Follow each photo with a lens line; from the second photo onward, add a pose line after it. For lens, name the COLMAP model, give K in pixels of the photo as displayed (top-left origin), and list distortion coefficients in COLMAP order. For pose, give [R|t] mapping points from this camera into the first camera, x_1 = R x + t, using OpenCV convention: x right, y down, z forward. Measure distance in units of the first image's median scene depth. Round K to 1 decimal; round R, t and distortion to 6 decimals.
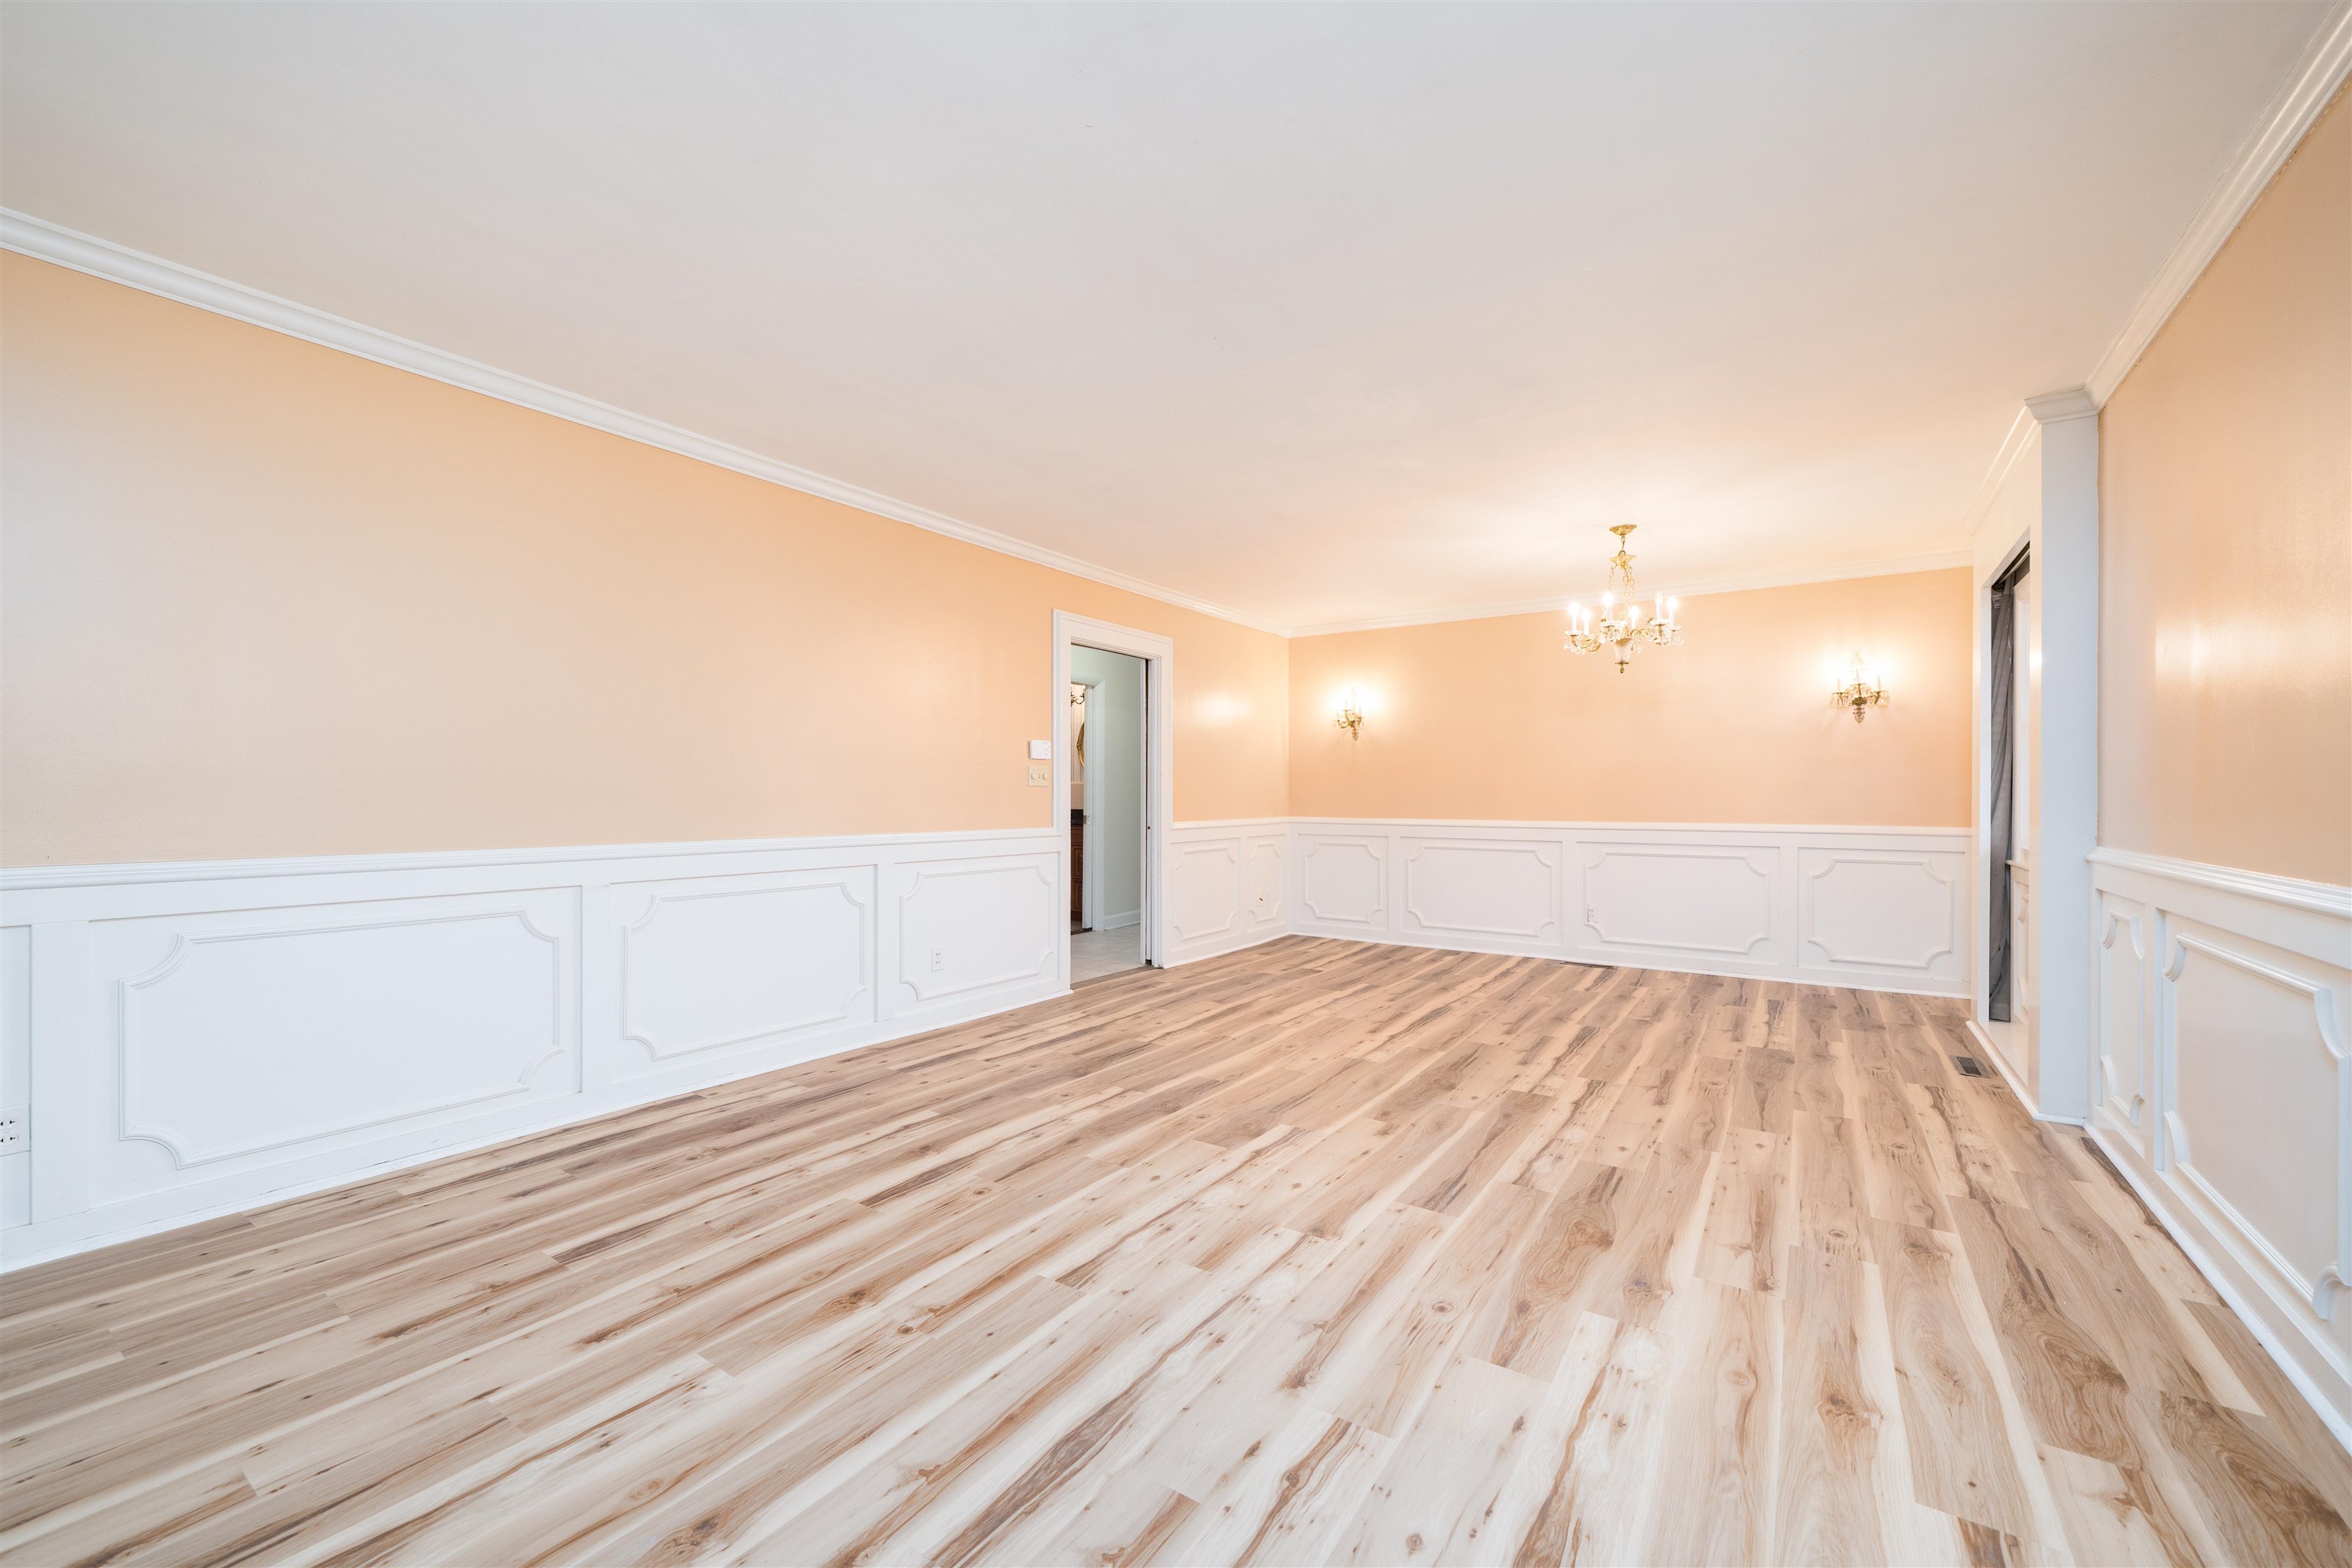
lens RADIAL K [[934.5, 0, 1168.6], [0, 934.5, 796.2], [0, 0, 1]] dist [-0.000691, -0.000123]
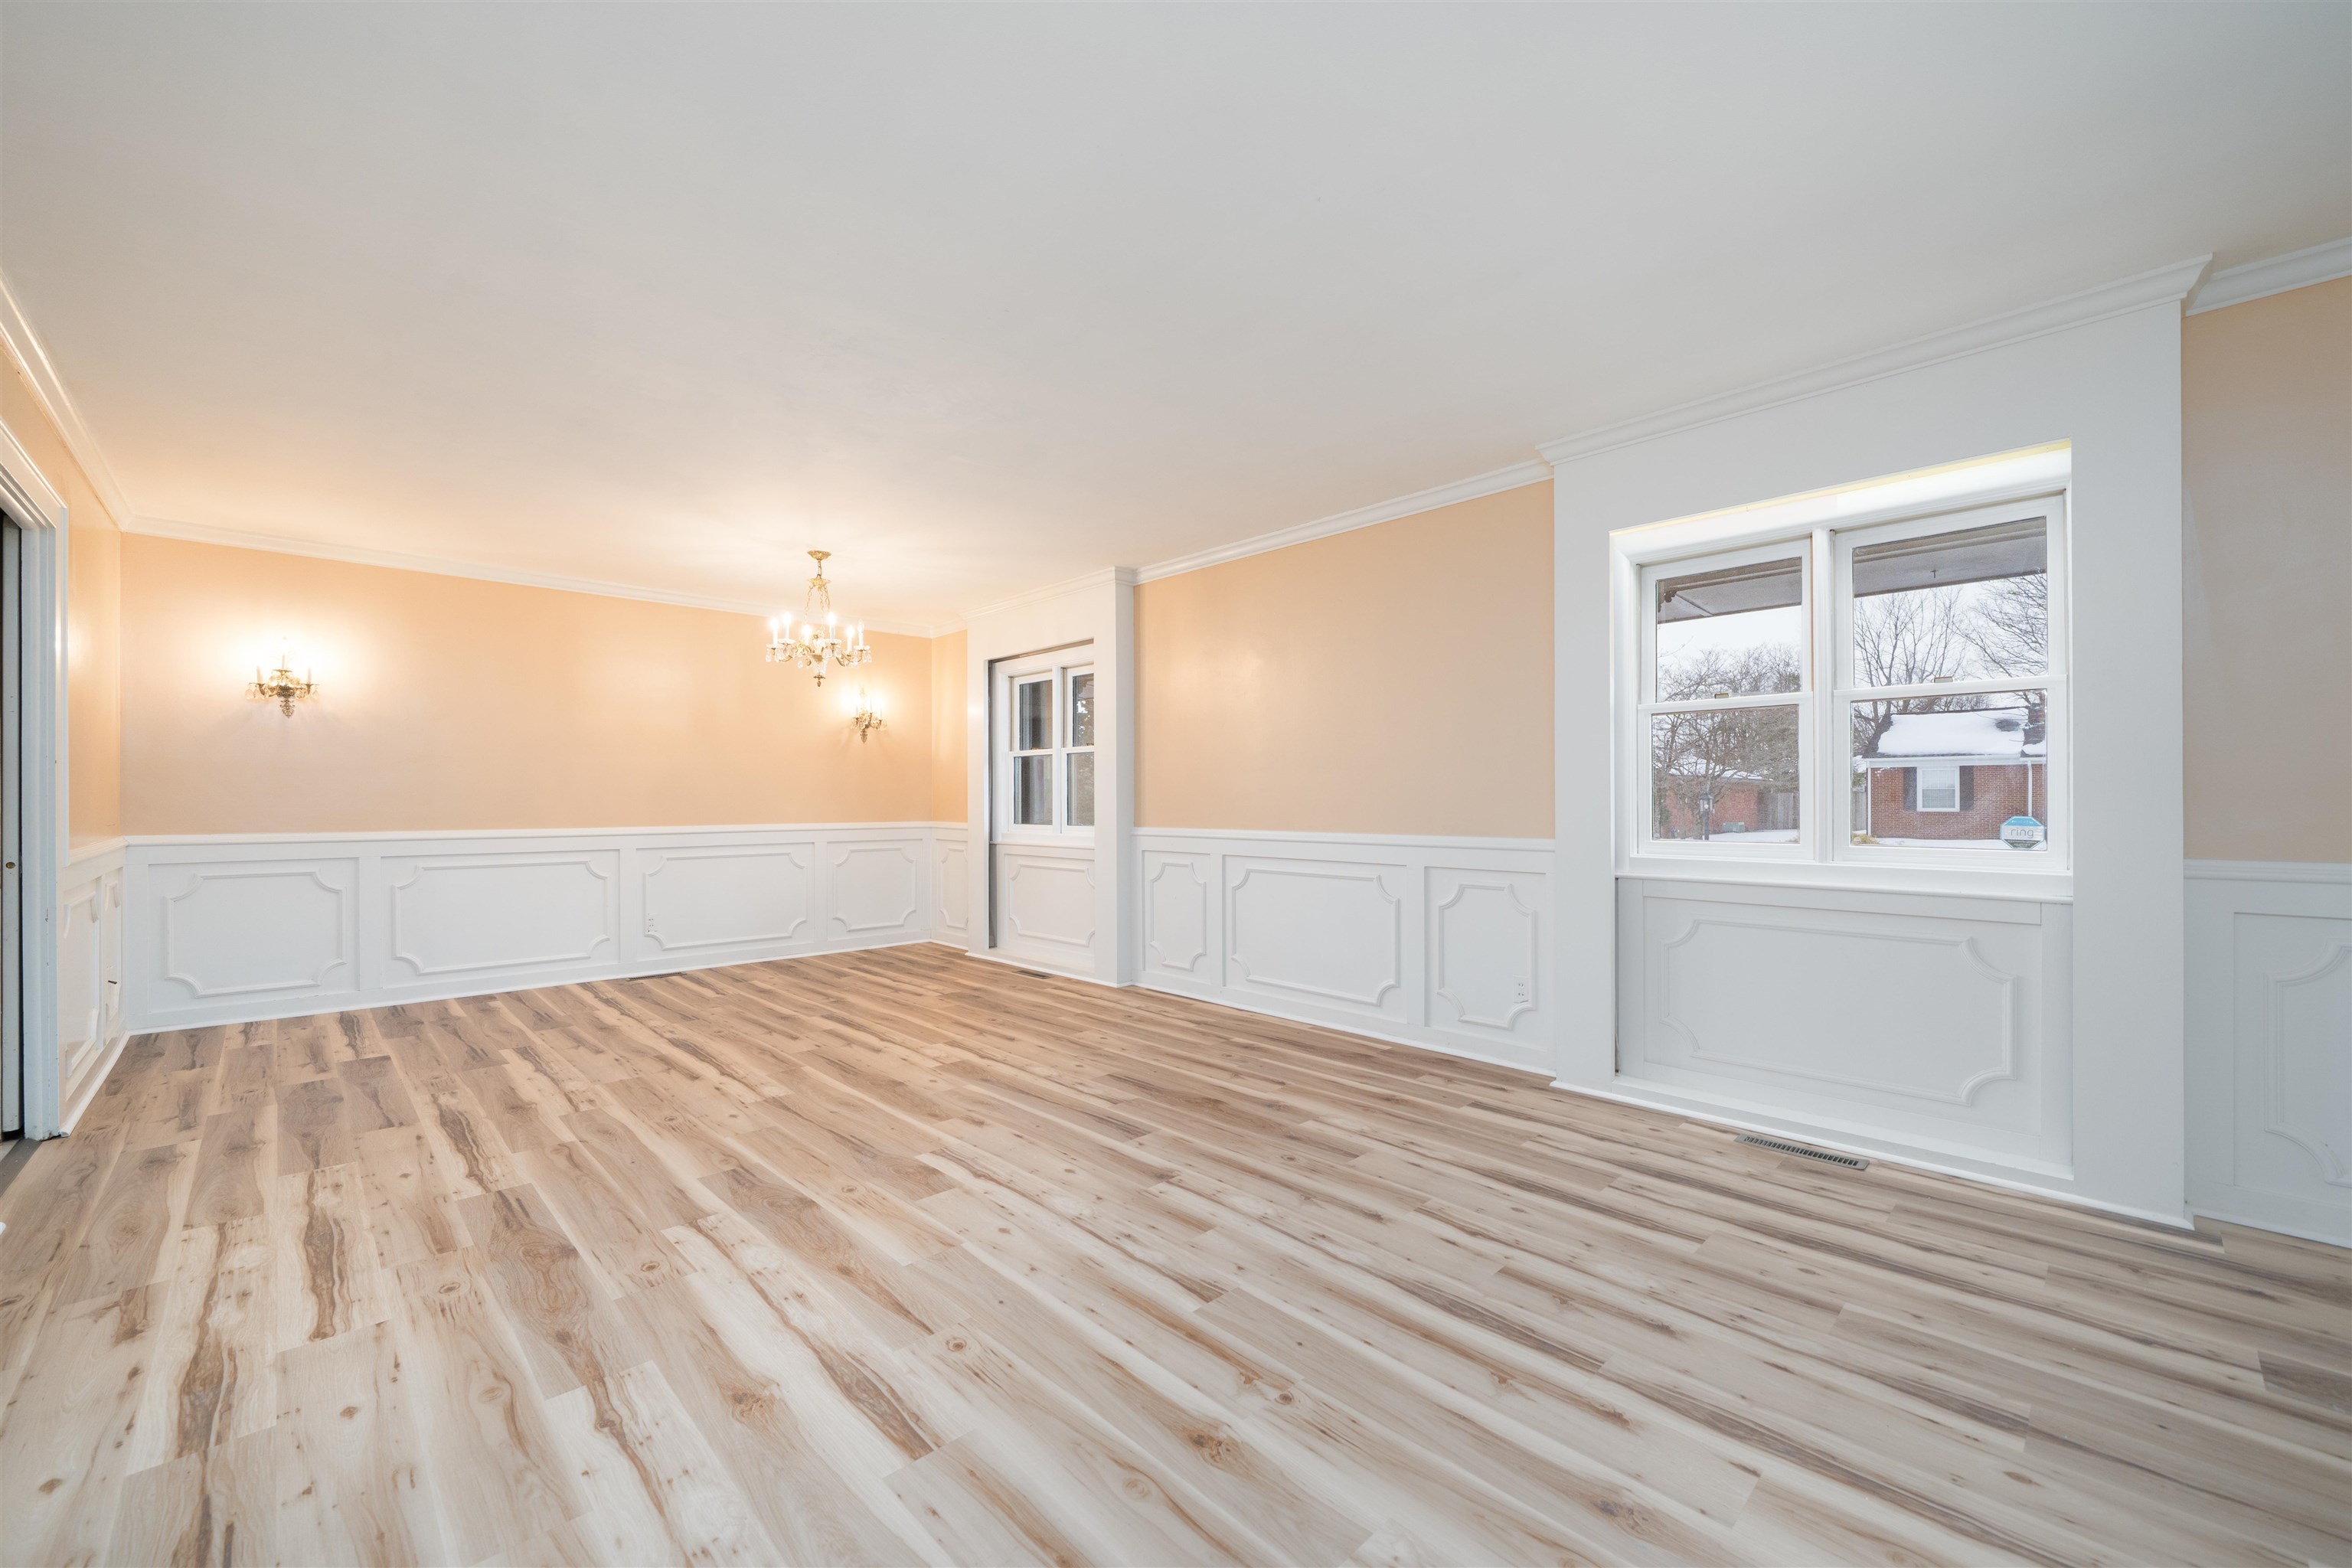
lens RADIAL K [[916.8, 0, 1176.1], [0, 916.8, 795.3], [0, 0, 1]] dist [-0.002479, 0.000100]
pose [[0.199824, 0.004081, 0.979823, -0.676897], [0.001646, 0.999989, -0.004501, 0.000541], [-0.979830, 0.002512, 0.199815, 0.541116]]
